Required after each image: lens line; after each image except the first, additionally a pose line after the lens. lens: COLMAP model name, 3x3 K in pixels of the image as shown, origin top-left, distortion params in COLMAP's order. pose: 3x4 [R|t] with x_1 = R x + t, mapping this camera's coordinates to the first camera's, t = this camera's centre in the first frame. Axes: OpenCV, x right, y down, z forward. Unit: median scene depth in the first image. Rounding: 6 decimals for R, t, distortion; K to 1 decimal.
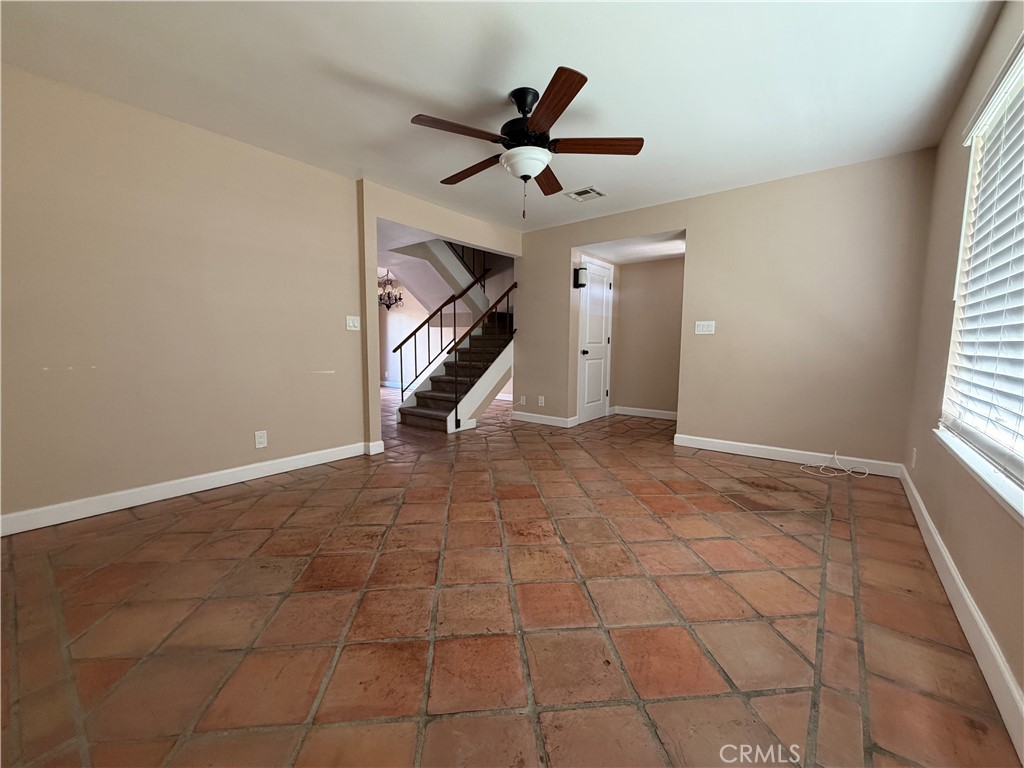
lens RADIAL K [[407.9, 0, 516.5], [0, 407.9, 386.5], [0, 0, 1]] dist [0.002907, -0.000172]
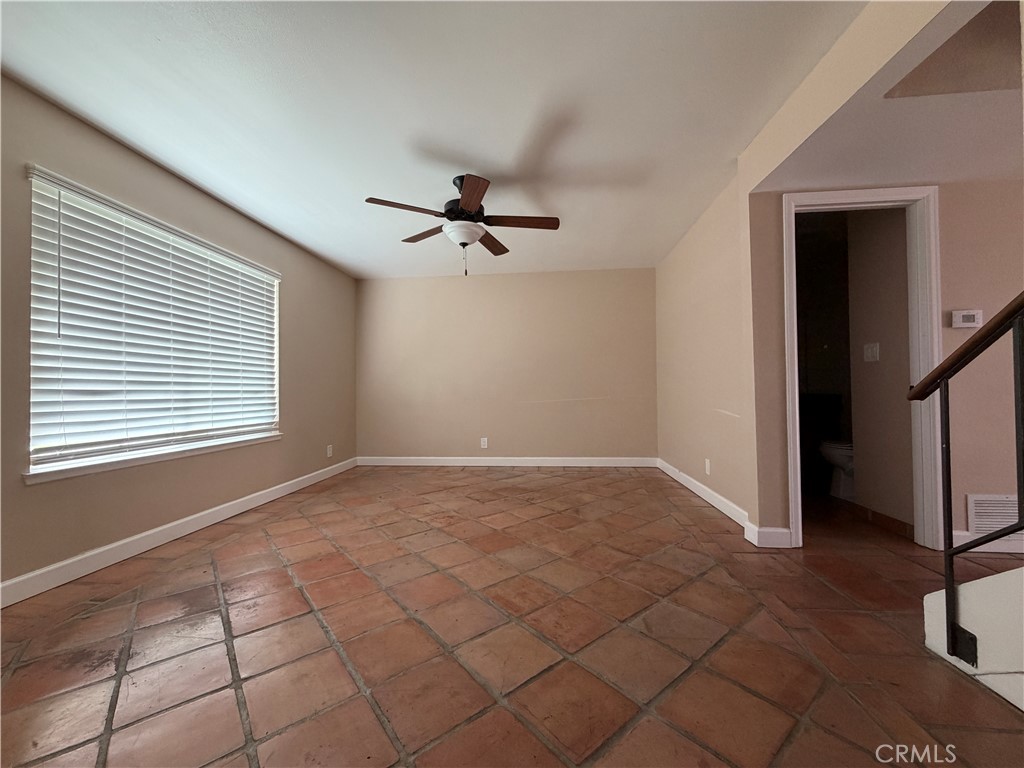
lens RADIAL K [[407.9, 0, 516.5], [0, 407.9, 384.5], [0, 0, 1]] dist [0.002907, -0.000172]
pose [[-0.830231, -0.001722, -0.557417, 0.530494], [-0.051707, 0.995922, 0.073937, -0.185795], [0.555016, 0.090207, -0.826934, 1.975579]]
